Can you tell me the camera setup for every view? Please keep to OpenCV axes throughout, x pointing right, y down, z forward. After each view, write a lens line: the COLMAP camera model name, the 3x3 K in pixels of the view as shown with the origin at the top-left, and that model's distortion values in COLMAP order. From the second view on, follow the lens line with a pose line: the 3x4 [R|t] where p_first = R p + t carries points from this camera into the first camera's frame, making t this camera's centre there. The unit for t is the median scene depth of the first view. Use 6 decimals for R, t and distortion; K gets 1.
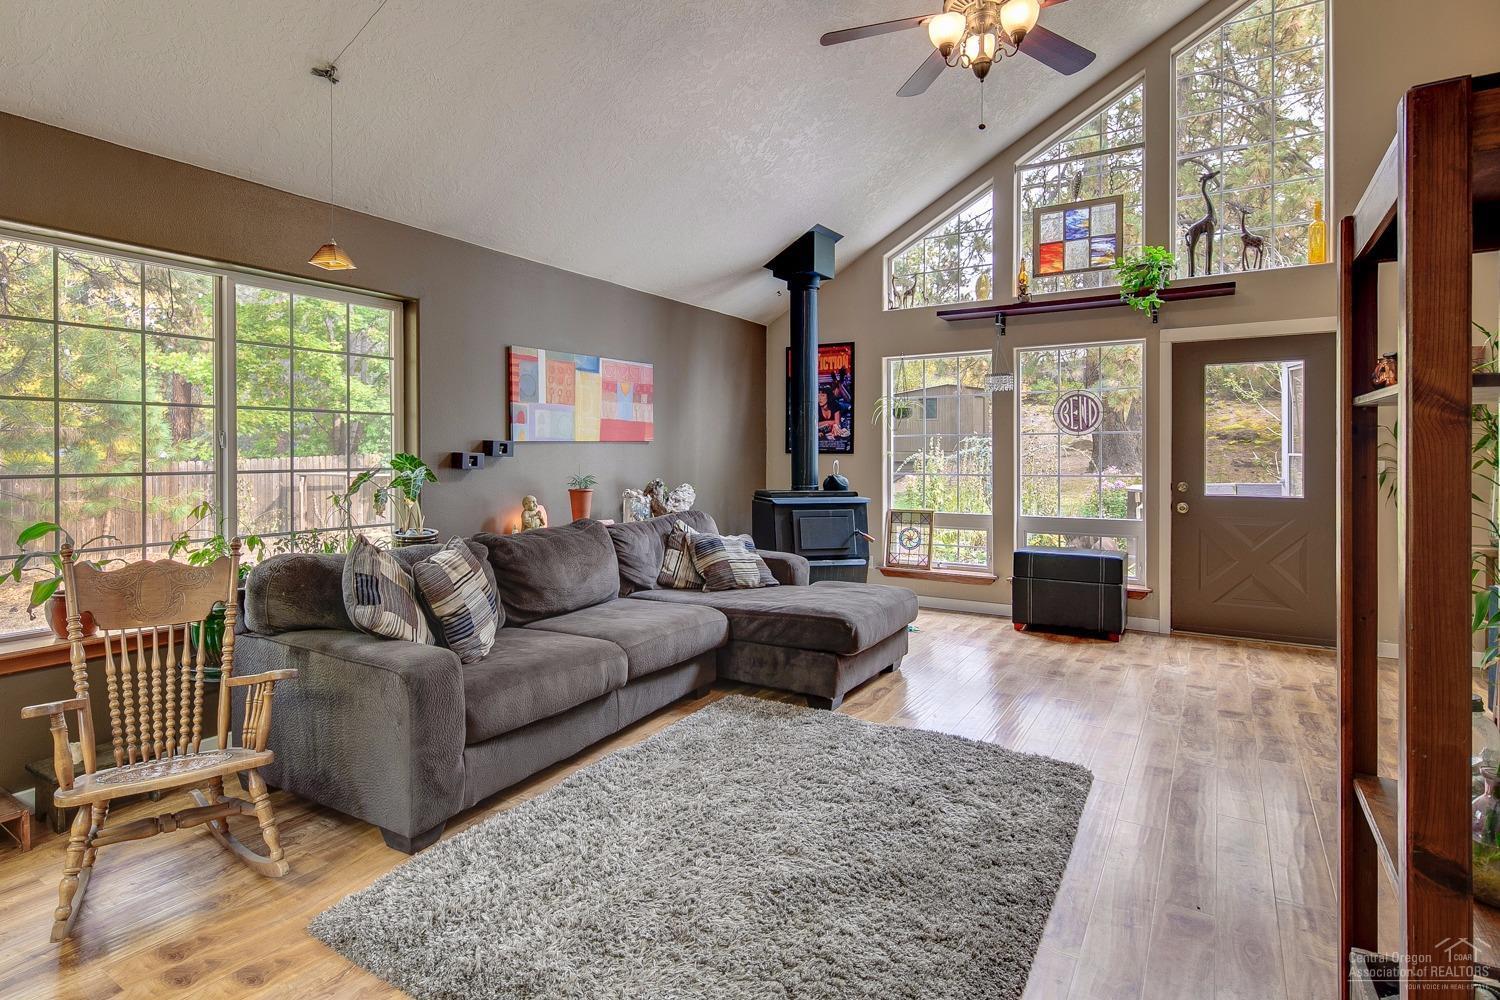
lens RADIAL K [[779.4, 0, 684.5], [0, 779.4, 457.2], [0, 0, 1]] dist [0.000335, 0.000012]
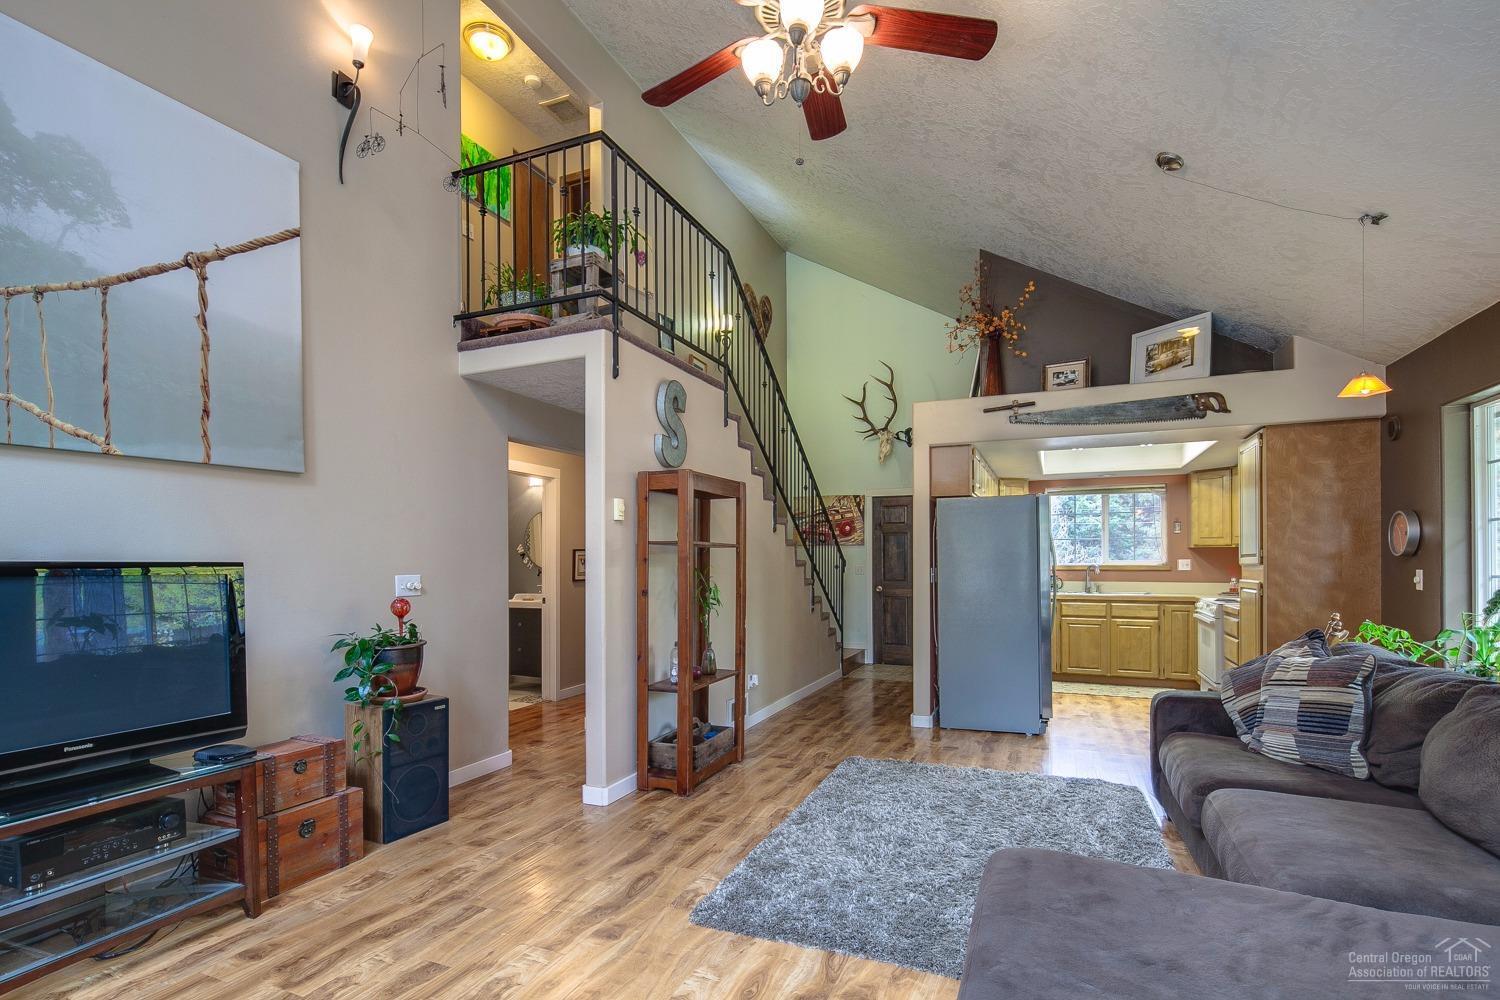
lens RADIAL K [[723.1, 0, 744.1], [0, 723.1, 563.7], [0, 0, 1]] dist [0.000765, -0.000230]
pose [[-0.981873, 0.005267, -0.189468, 0.348908], [0.003270, 0.999936, 0.010851, -0.008125], [0.189513, 0.010034, -0.981827, 1.038901]]
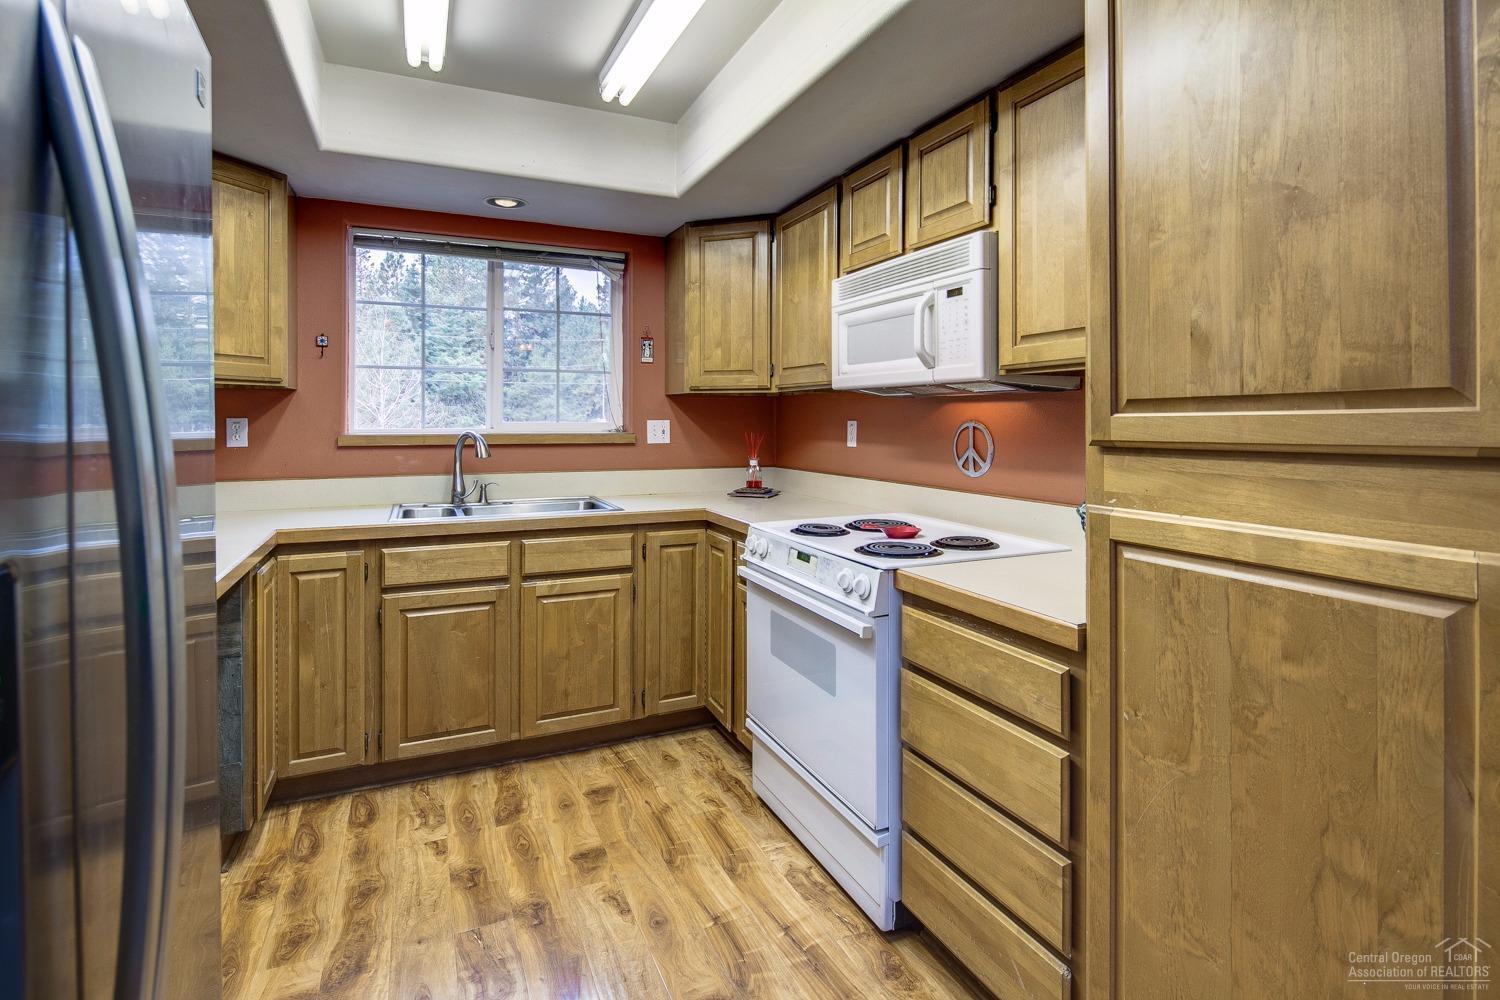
lens RADIAL K [[723.7, 0, 750.1], [0, 723.7, 418.9], [0, 0, 1]] dist [0.000516, -0.000104]
pose [[-0.515433, 0.001614, -0.856929, -0.236929], [-0.004383, 0.999980, 0.004520, -0.002860], [0.856919, 0.006085, -0.515415, 0.231554]]
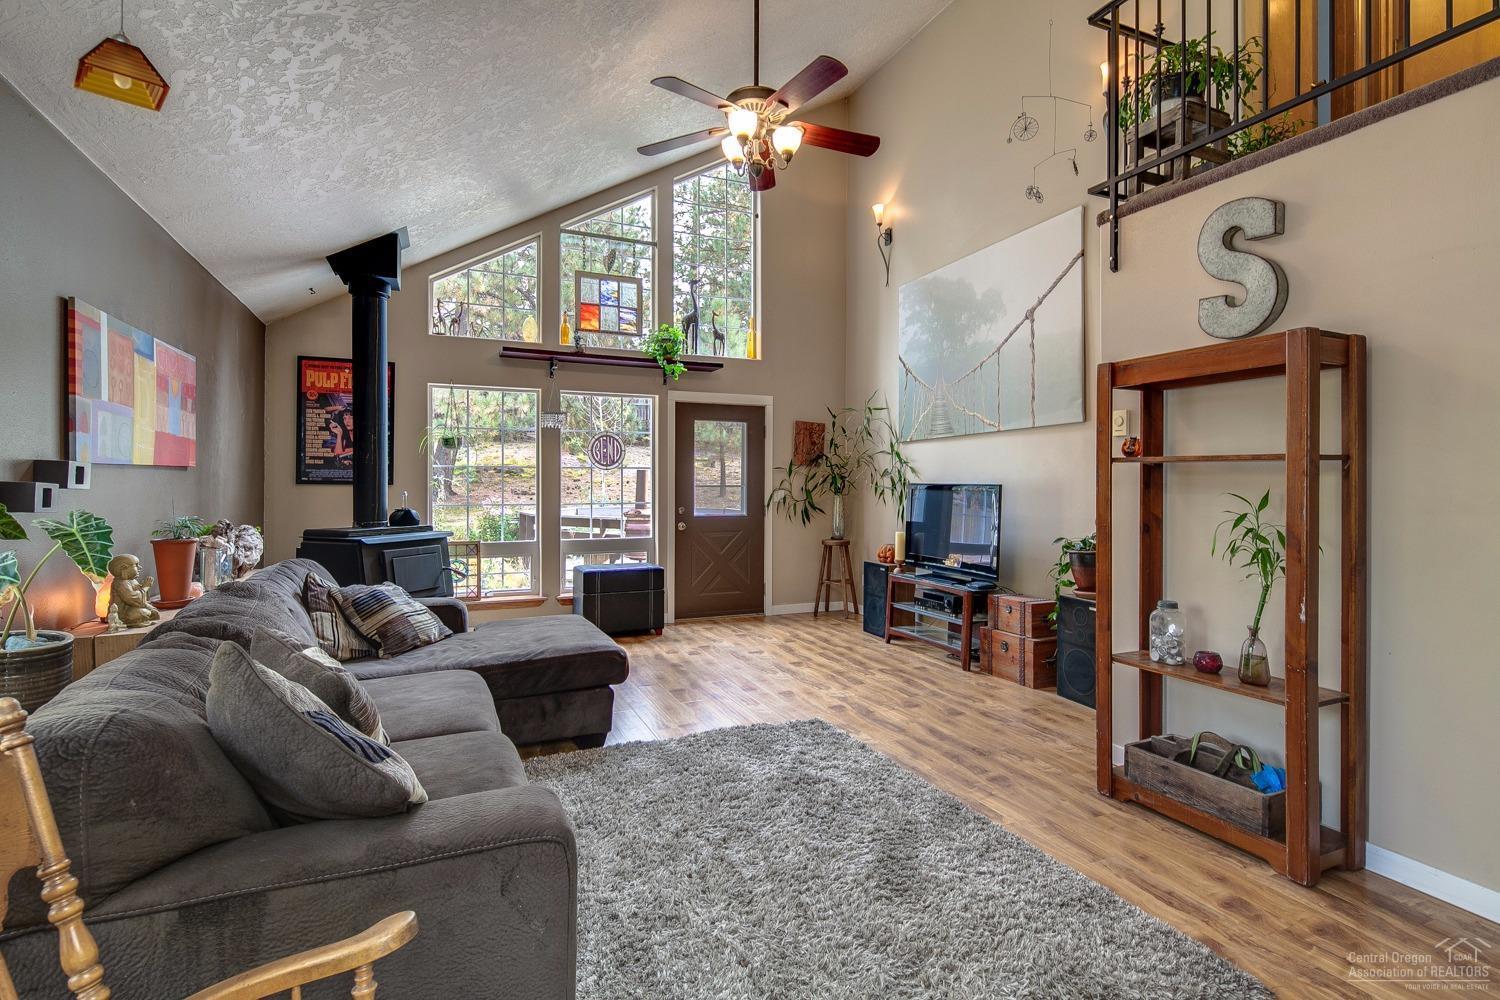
lens RADIAL K [[720.6, 0, 745.7], [0, 720.6, 483.8], [0, 0, 1]] dist [0.001572, -0.004536]
pose [[0.534295, 0.002500, 0.845295, -0.344237], [0.001256, 0.999992, -0.003751, -0.002042], [-0.845297, 0.003066, 0.534287, 0.251371]]
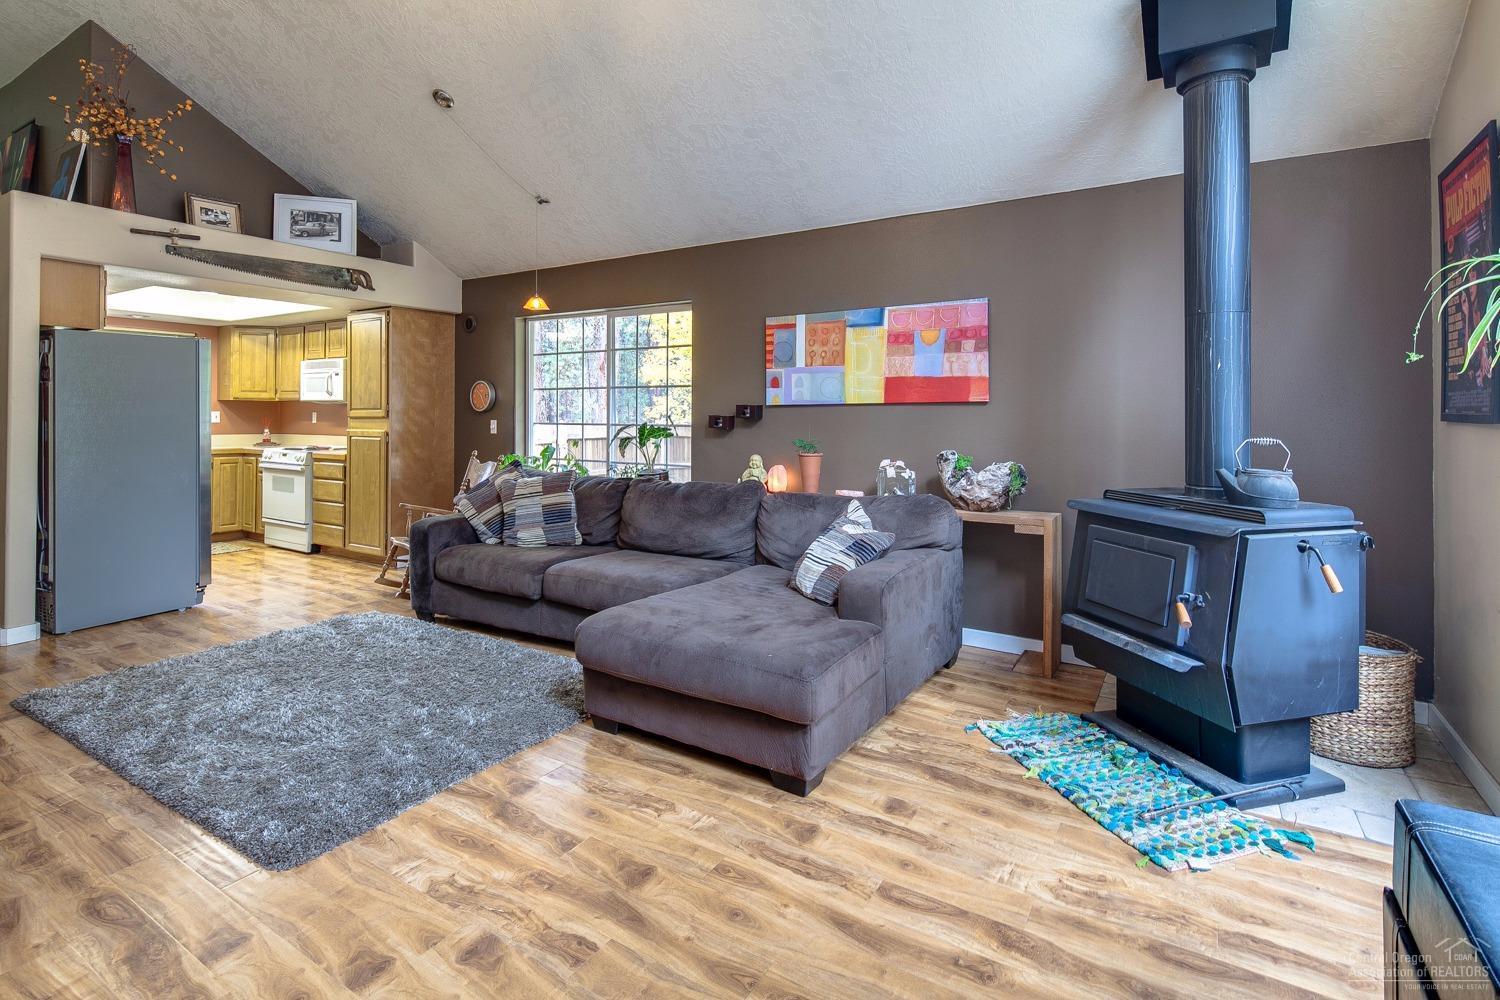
lens RADIAL K [[723.3, 0, 744.8], [0, 723.3, 407.3], [0, 0, 1]] dist [-0.001405, -0.000562]
pose [[0.040989, -0.007993, -0.999128, 0.677356], [-0.011206, 0.999901, -0.008459, -0.006657], [0.999097, 0.011543, 0.040896, 0.788617]]
